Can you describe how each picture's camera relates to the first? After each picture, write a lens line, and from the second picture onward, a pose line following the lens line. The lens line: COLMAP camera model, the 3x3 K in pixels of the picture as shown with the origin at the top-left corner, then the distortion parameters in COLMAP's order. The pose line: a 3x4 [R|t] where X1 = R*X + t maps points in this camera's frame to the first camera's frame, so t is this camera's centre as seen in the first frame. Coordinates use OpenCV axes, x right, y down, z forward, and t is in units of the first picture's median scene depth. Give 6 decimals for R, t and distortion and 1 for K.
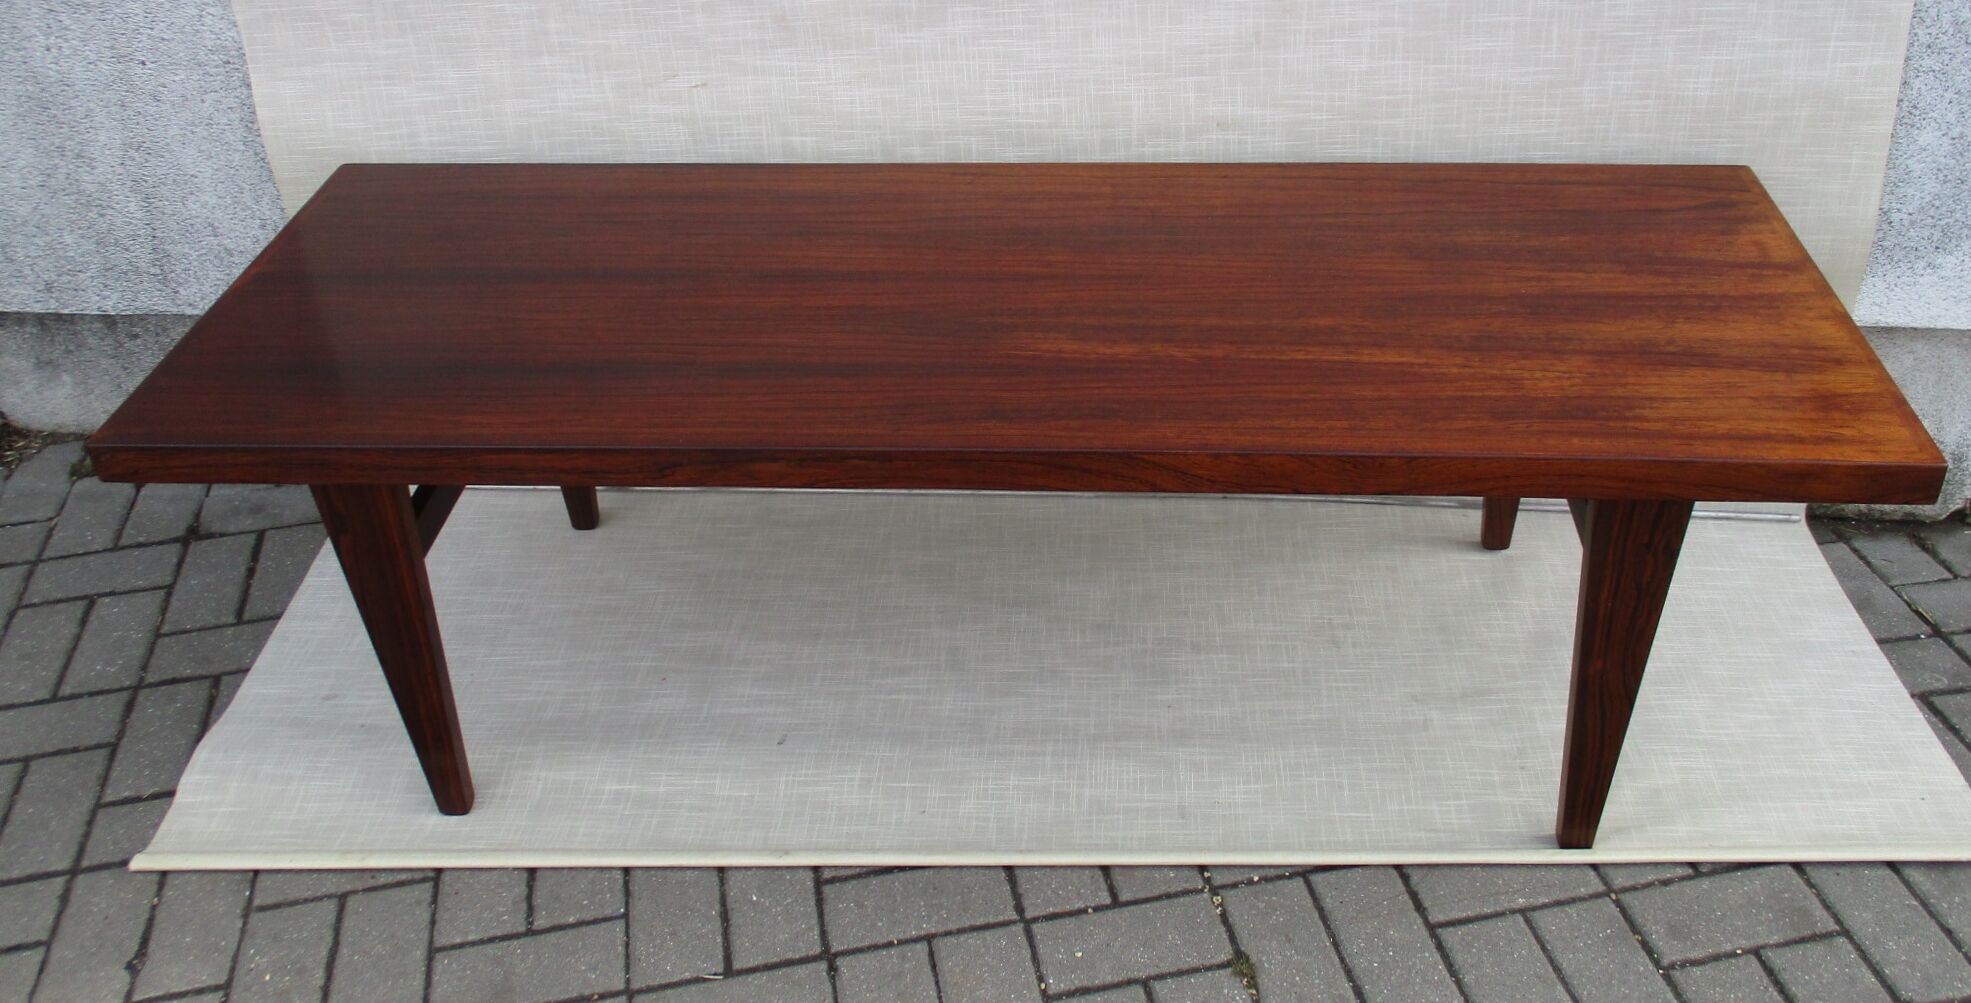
lens RADIAL K [[1723.5, 0, 1019.5], [0, 1723.5, 372.8], [0, 0, 1]] dist [-0.007687, -0.000111]
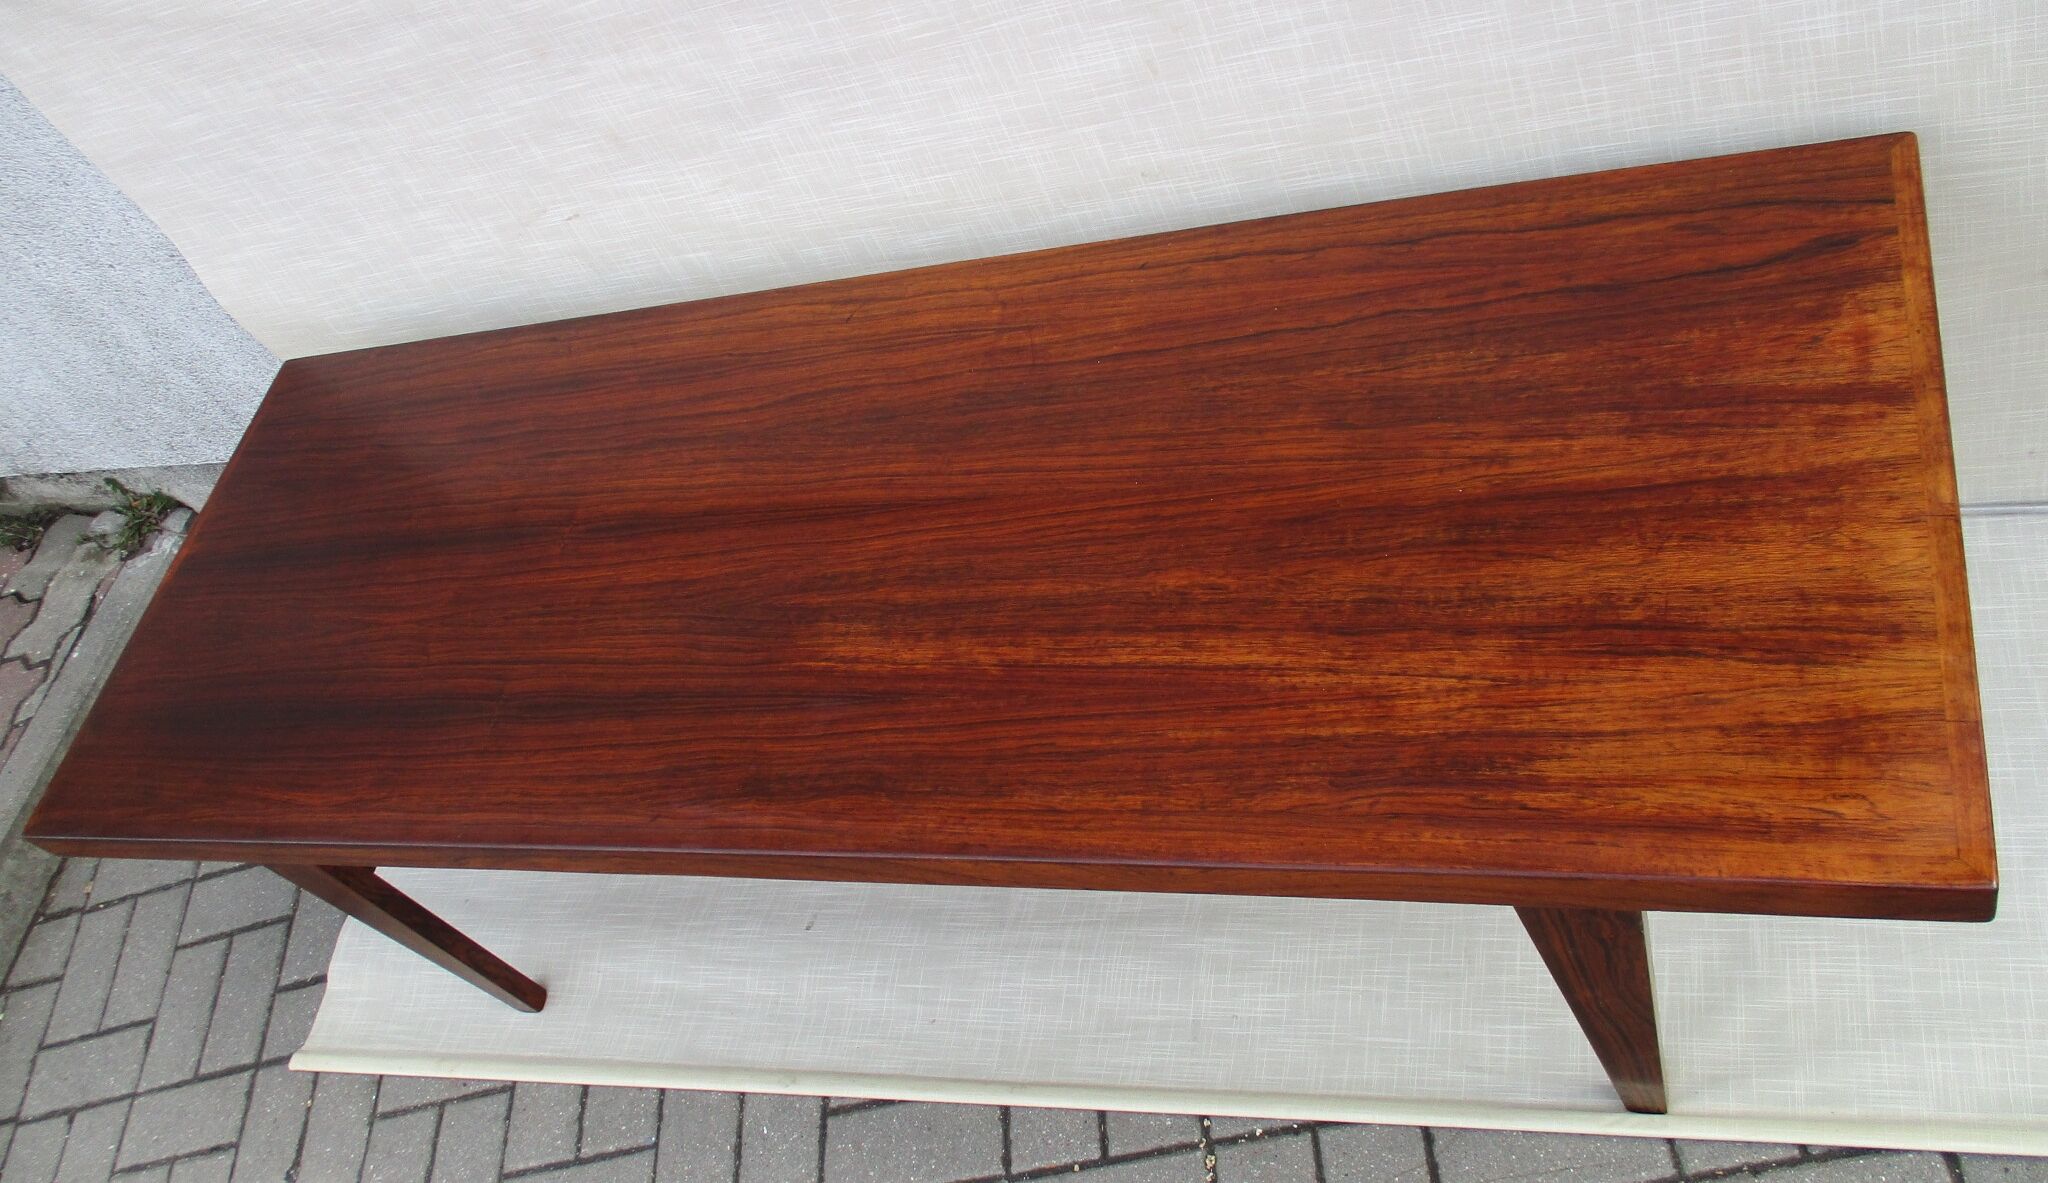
lens RADIAL K [[1716.5, 0, 1025.7], [0, 1716.5, 526.0], [0, 0, 1]] dist [0.007216, -0.005804]
pose [[0.923858, -0.096902, -0.370265, 0.378635], [0.224915, 0.920207, 0.320364, -0.292399], [0.309676, -0.379249, 0.871935, 0.320820]]
